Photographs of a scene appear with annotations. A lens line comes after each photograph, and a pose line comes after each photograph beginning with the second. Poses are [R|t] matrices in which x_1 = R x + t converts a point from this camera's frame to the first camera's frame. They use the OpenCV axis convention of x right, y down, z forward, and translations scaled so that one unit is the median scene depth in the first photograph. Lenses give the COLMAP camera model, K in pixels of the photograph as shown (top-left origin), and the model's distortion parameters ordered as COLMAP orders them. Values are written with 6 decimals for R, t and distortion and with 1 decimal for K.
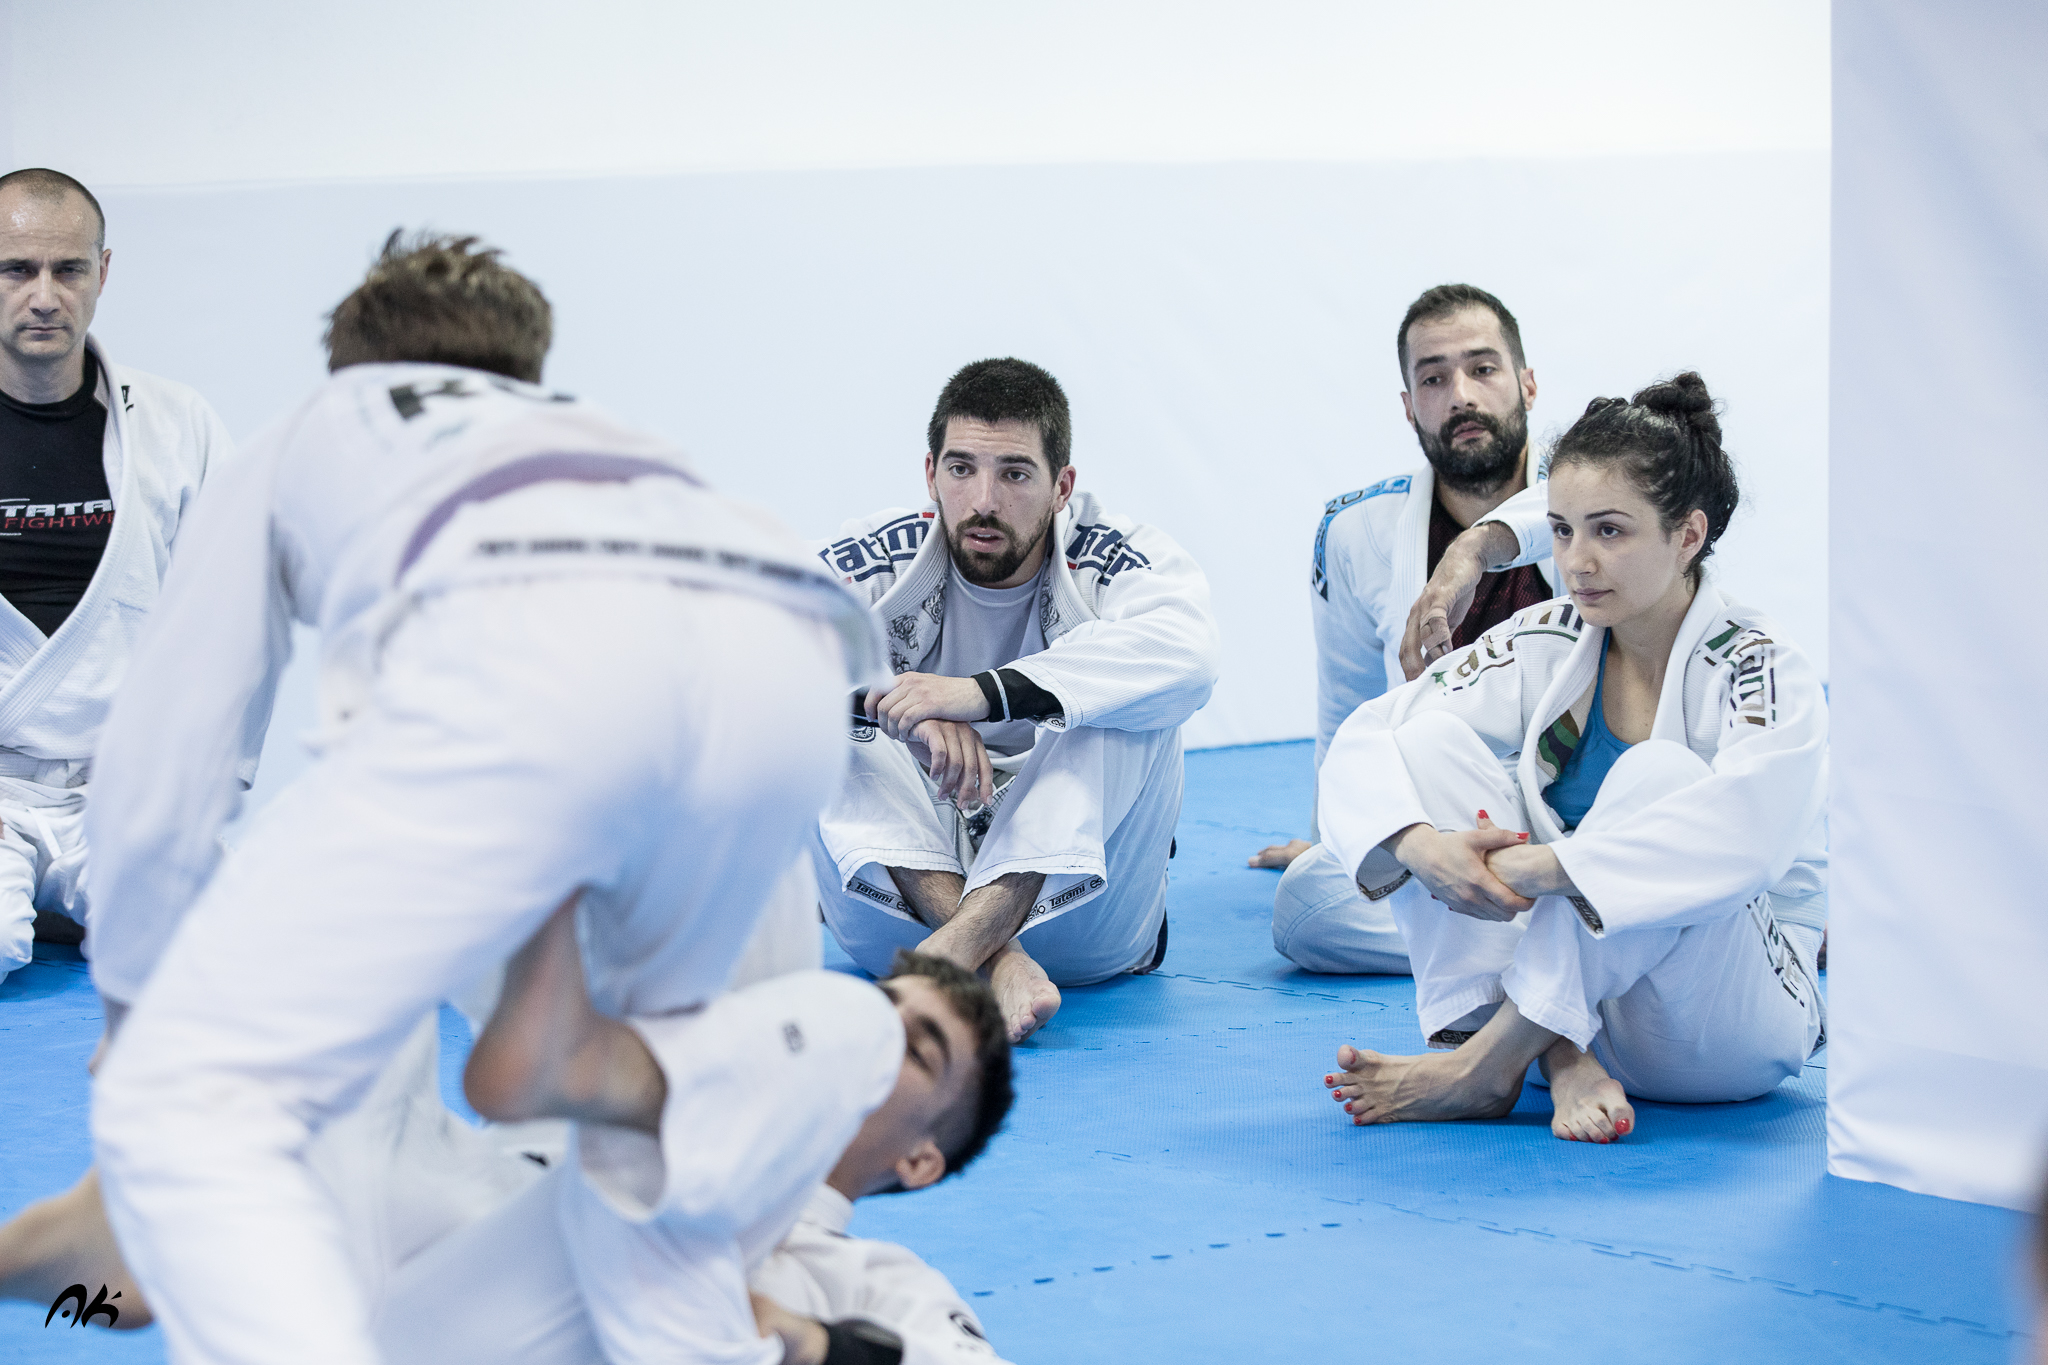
lens RADIAL K [[6250.2, 0, 1023.7], [0, 6250.2, 770.8], [0, 0, 1]] dist [0.005227, 0.354452]
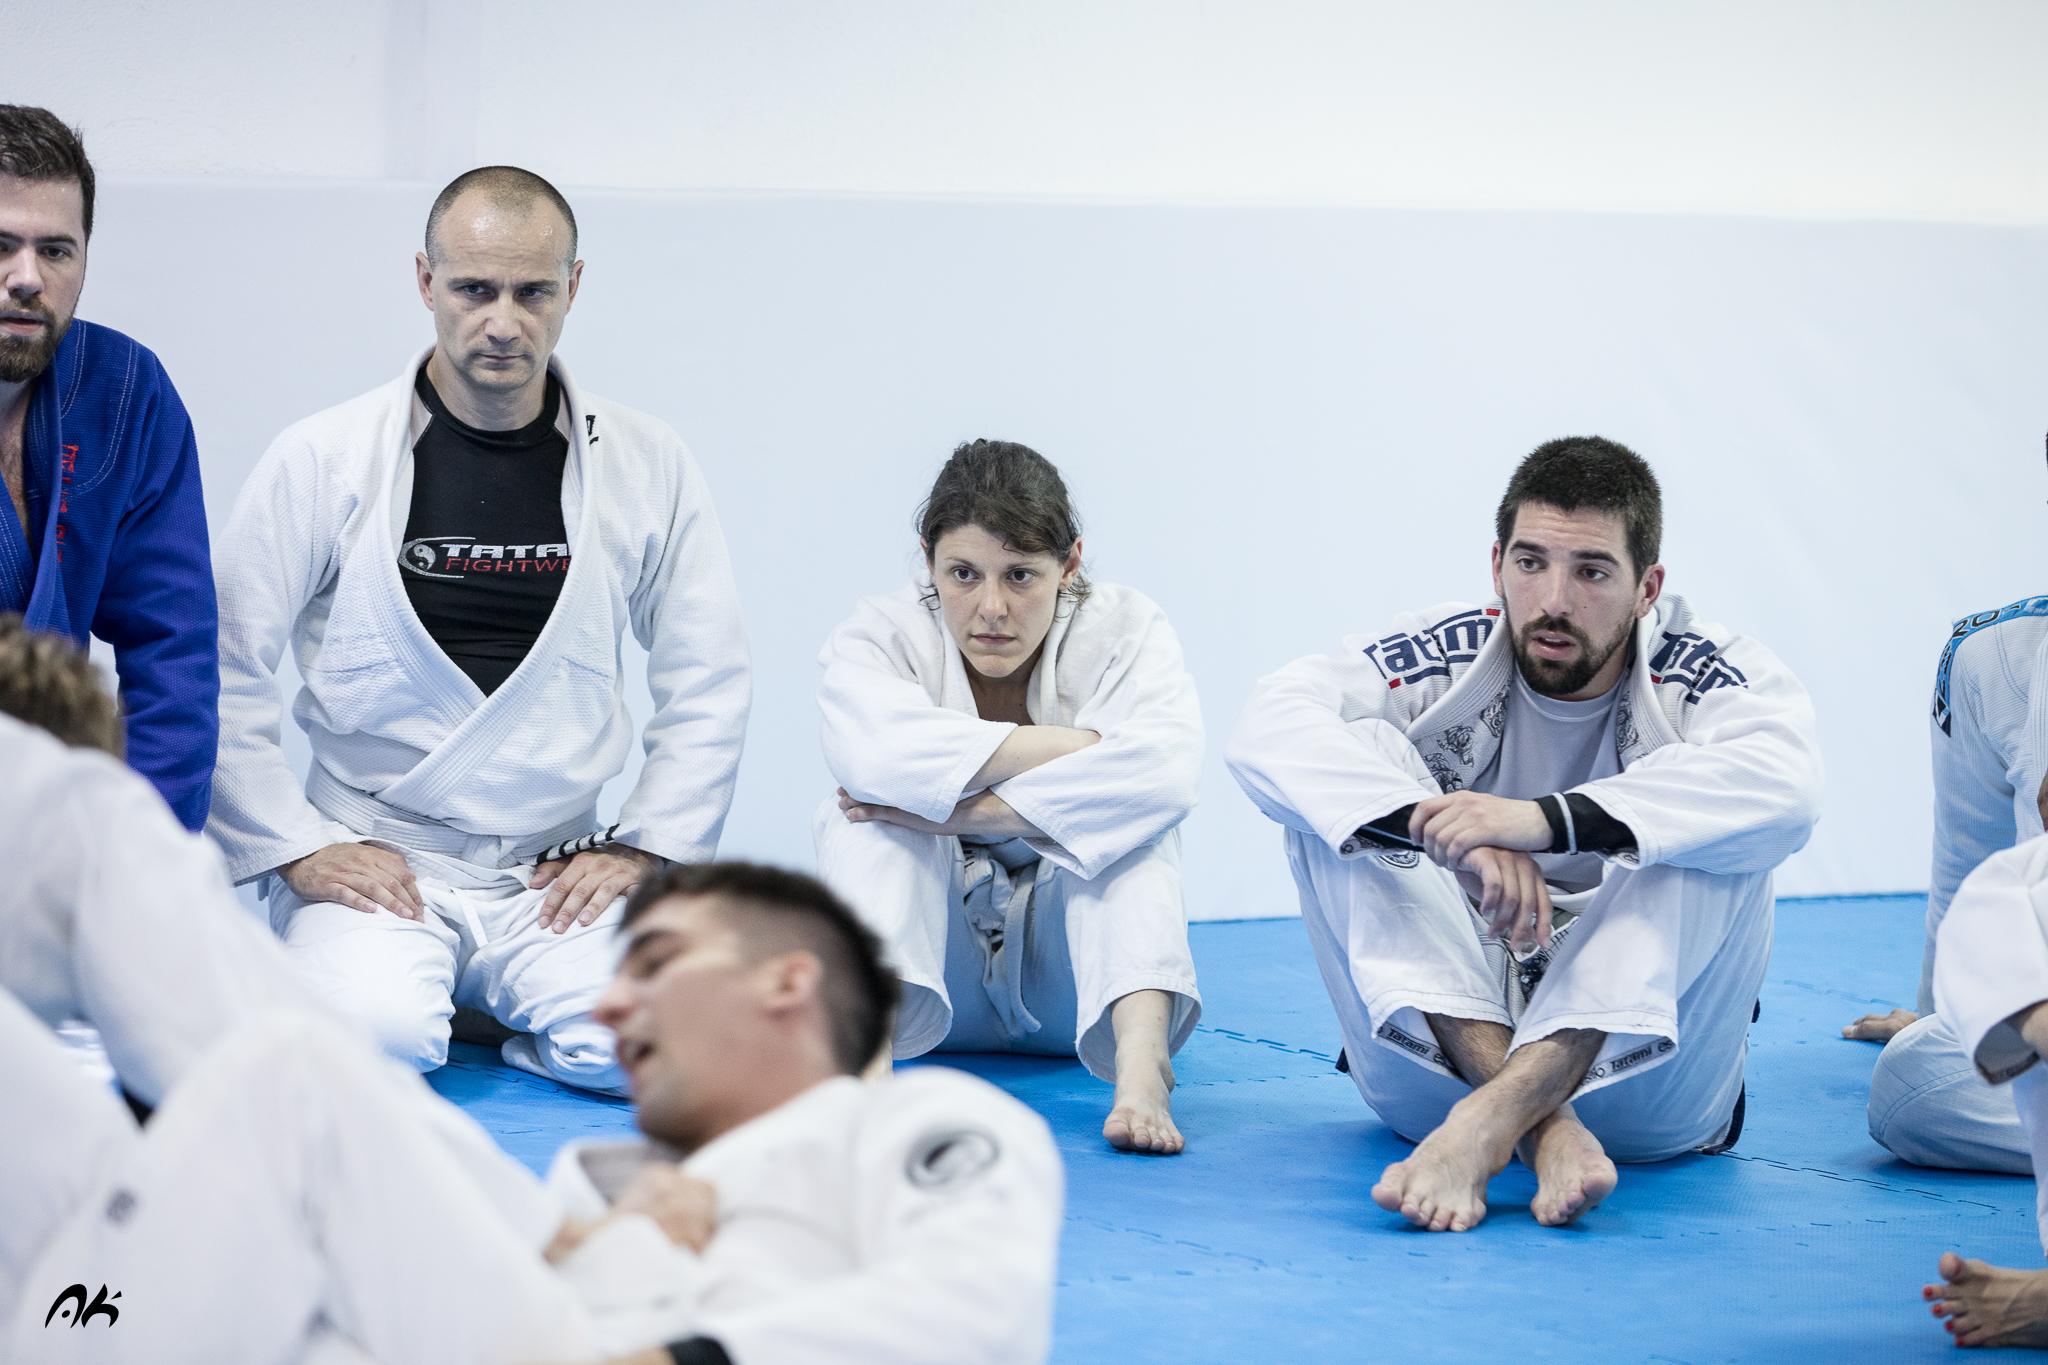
lens RADIAL K [[7927.5, 0, 1024.0], [0, 7927.5, 682.5], [0, 0, 1]] dist [0.157748, 5.715180]
pose [[0.994542, 0.054858, -0.088750, 0.018202], [-0.057071, 0.998115, -0.022585, -0.002373], [0.087344, 0.027527, 0.995798, -0.105934]]
